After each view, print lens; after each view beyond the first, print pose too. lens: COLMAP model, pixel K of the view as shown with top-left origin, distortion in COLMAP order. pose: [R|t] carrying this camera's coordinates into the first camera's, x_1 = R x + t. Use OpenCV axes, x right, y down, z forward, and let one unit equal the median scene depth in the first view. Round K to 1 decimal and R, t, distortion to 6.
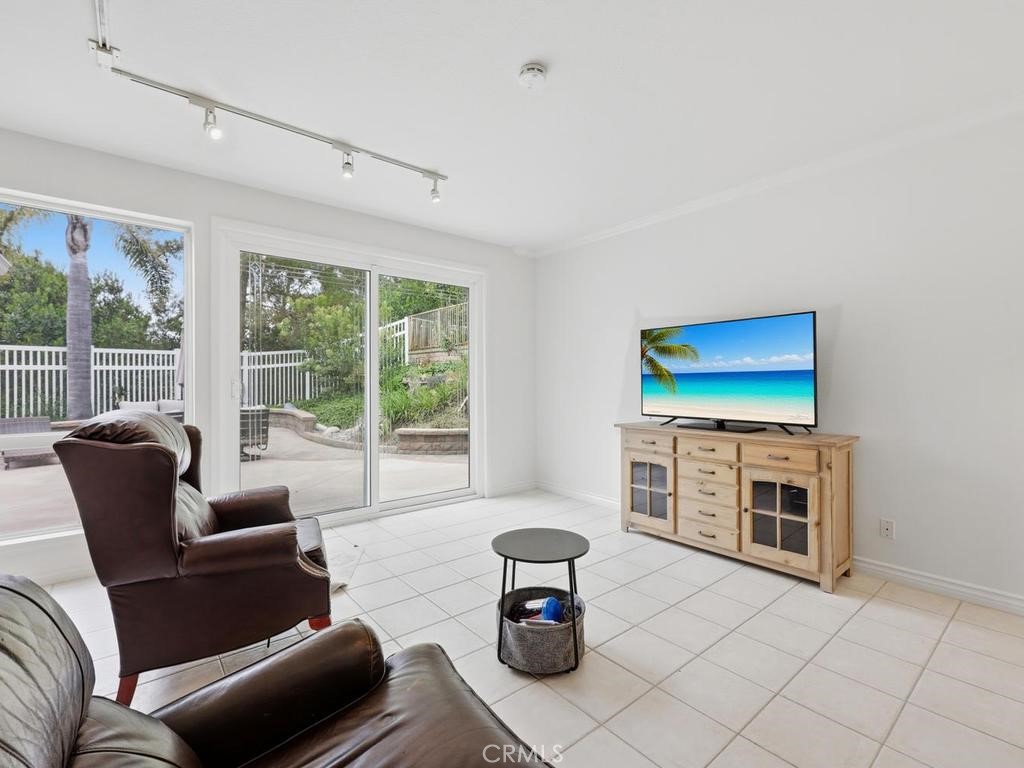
lens RADIAL K [[467.6, 0, 517.0], [0, 467.6, 377.9], [0, 0, 1]] dist [0.004176, 0.000343]
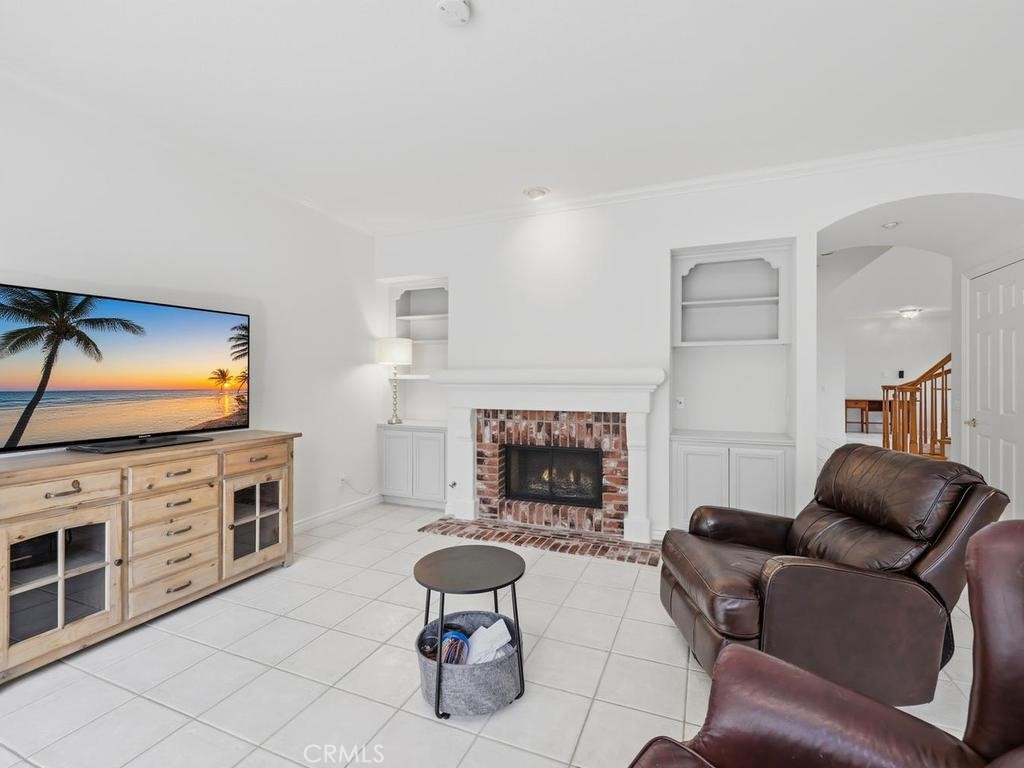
lens RADIAL K [[467.6, 0, 512.6], [0, 467.6, 382.9], [0, 0, 1]] dist [0.004176, 0.000343]
pose [[-0.469497, 0.004181, 0.882924, -0.537898], [0.006459, 0.999978, -0.001300, 0.013699], [-0.882911, 0.005093, -0.469514, 0.929180]]
